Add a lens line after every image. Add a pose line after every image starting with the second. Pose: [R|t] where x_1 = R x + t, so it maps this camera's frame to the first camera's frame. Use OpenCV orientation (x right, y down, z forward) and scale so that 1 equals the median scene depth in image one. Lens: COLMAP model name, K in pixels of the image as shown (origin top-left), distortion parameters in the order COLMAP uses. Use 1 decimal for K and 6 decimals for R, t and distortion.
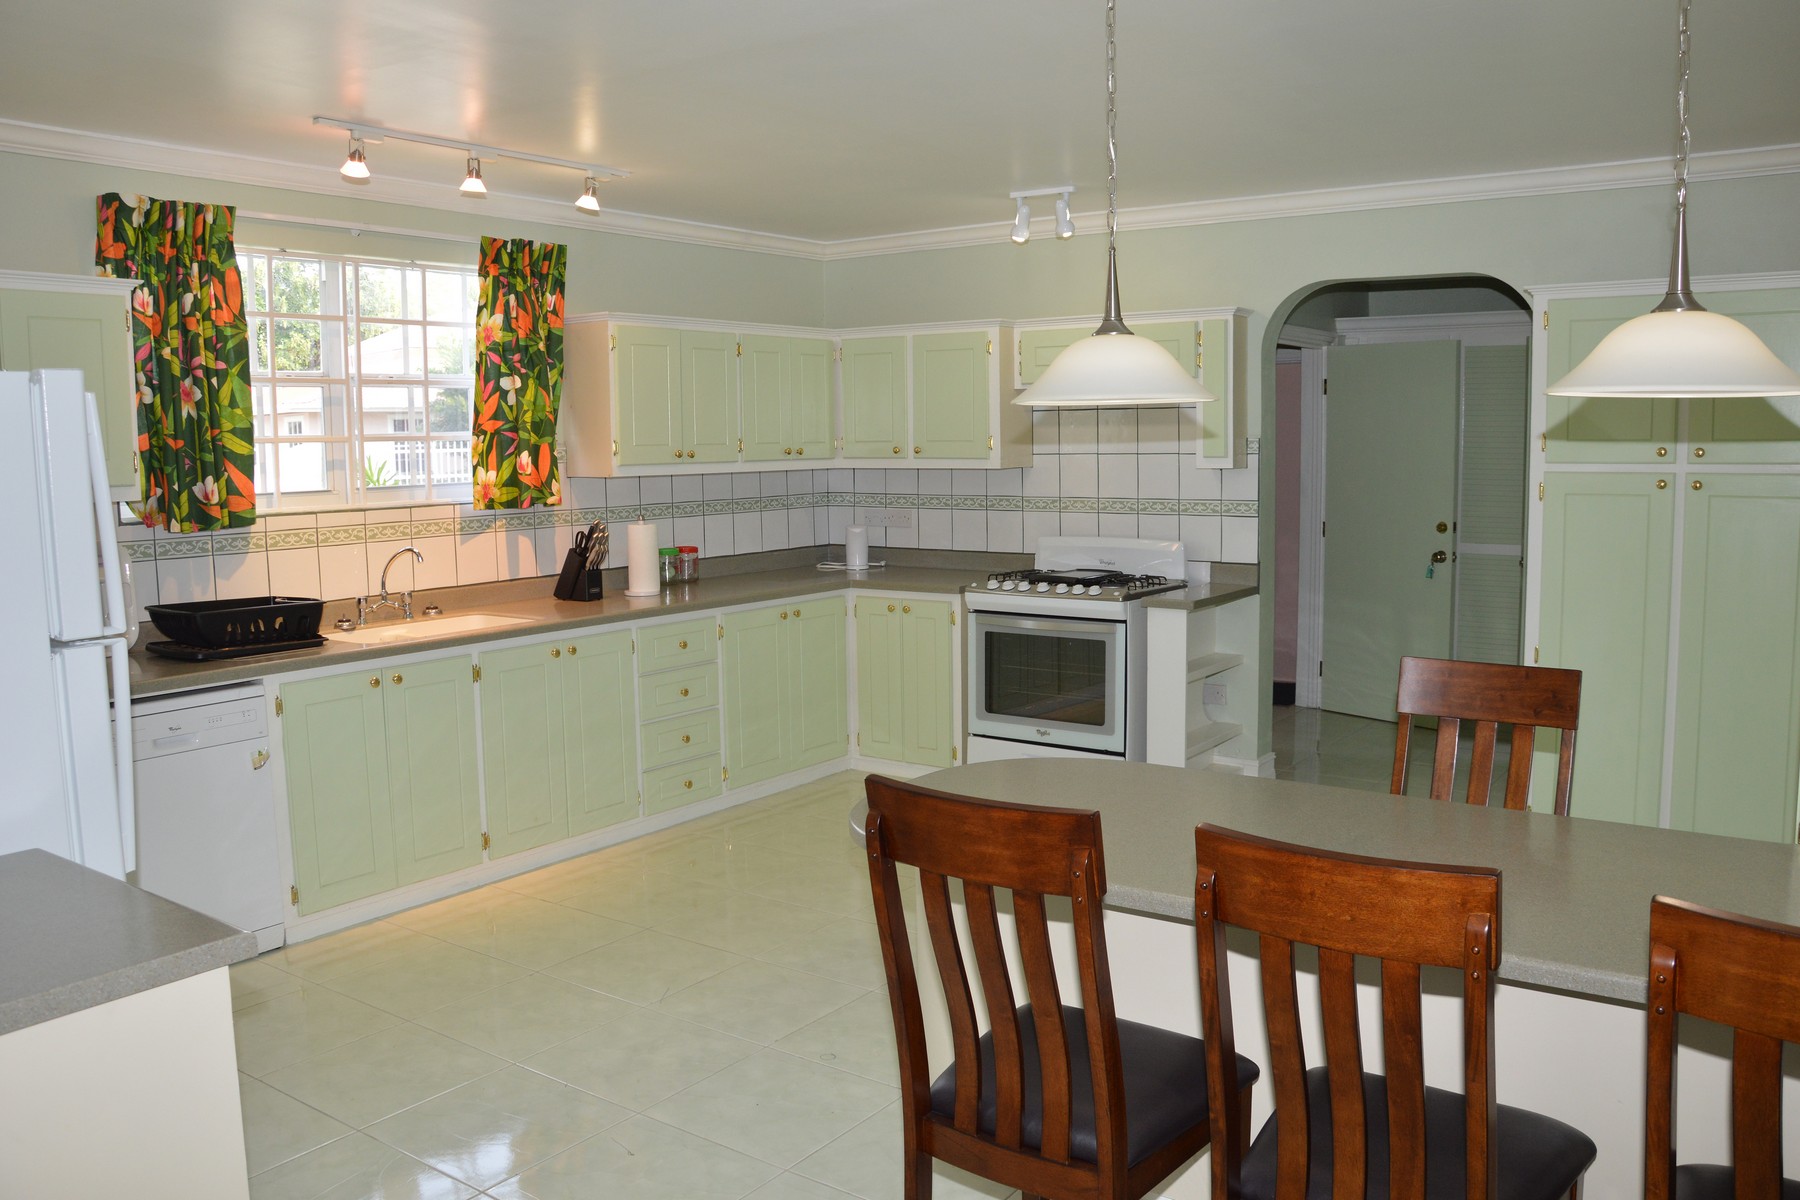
lens RADIAL K [[1428.3, 0, 900.0], [0, 1428.3, 600.0], [0, 0, 1]] dist [-0.001148, -0.000953]
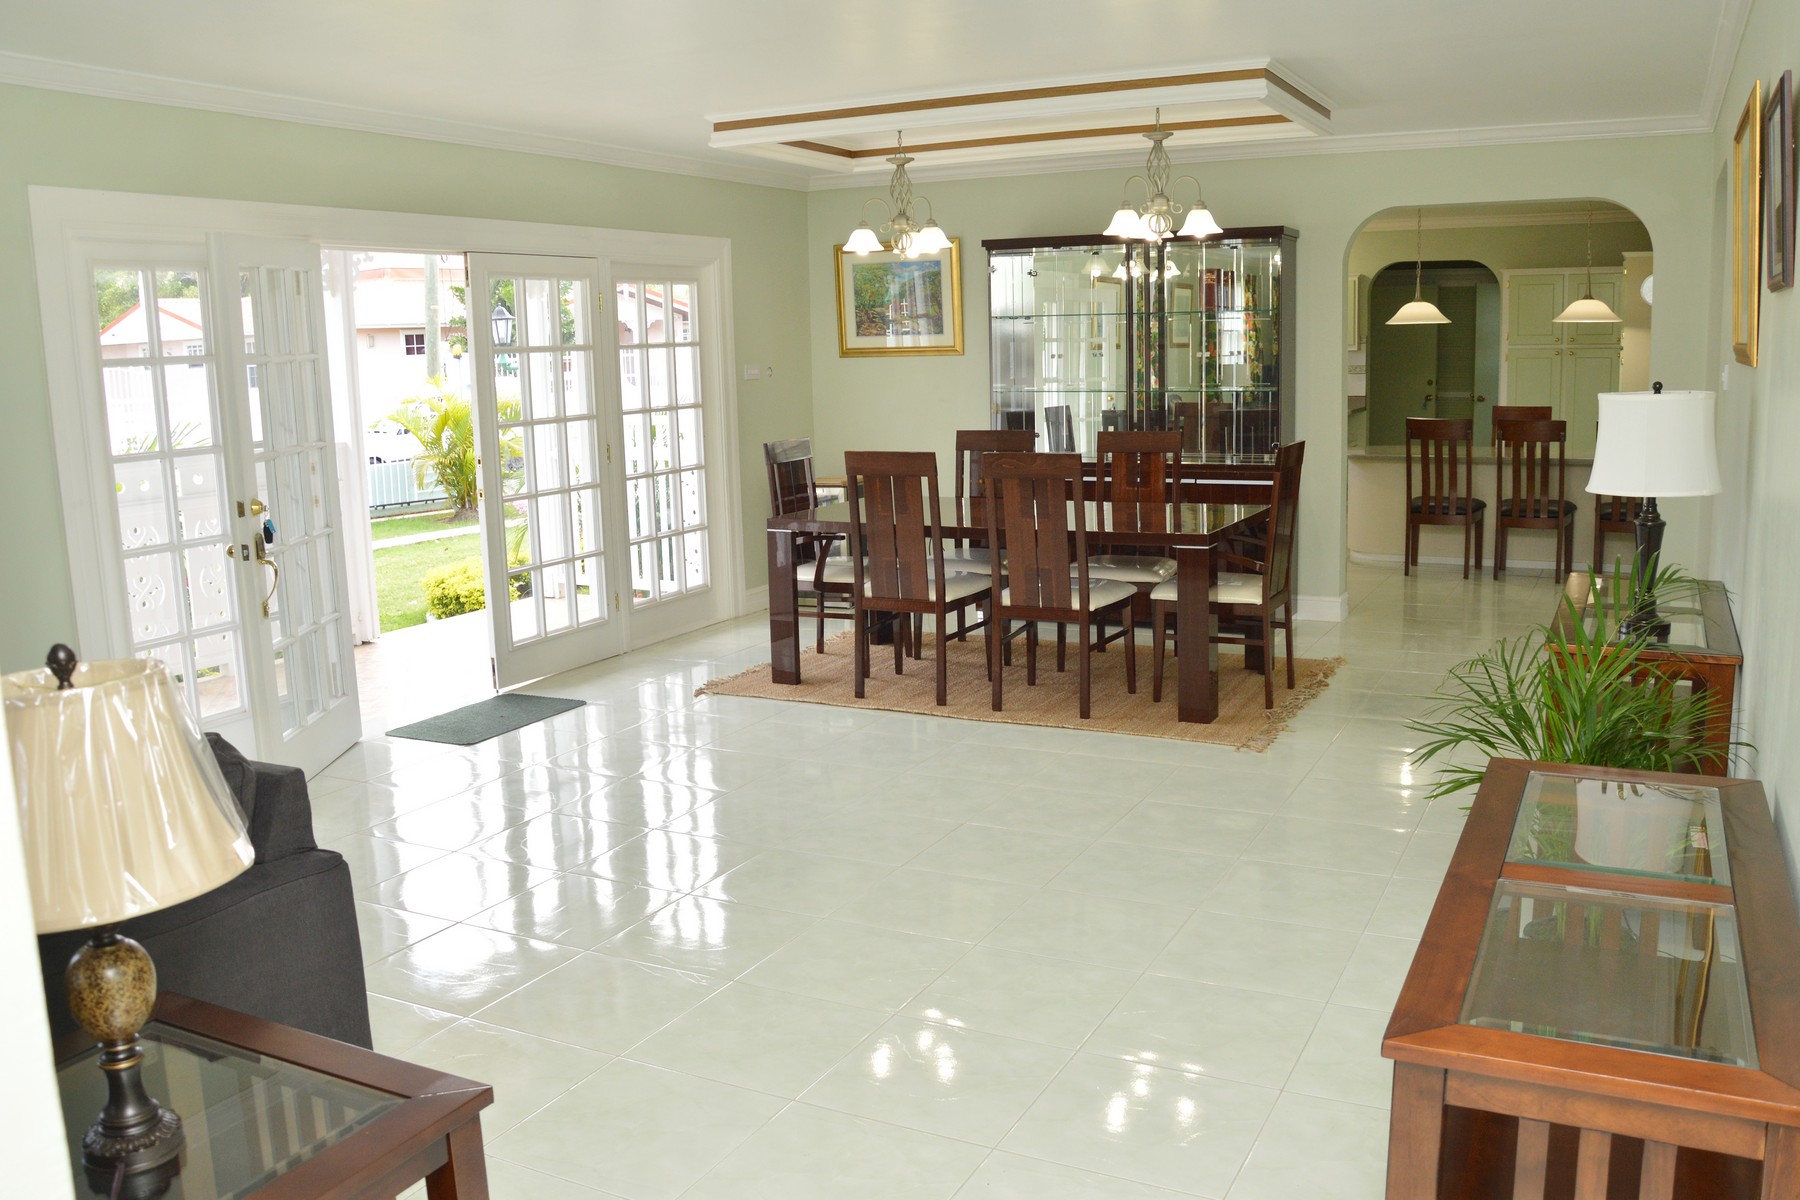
lens RADIAL K [[1503.1, 0, 900.0], [0, 1503.1, 600.0], [0, 0, 1]] dist [0.000302, -0.000666]
pose [[0.989771, -0.032847, 0.138831, -0.791778], [0.025335, 0.998135, 0.055536, 0.142312], [-0.140397, -0.051451, 0.988758, -1.176952]]
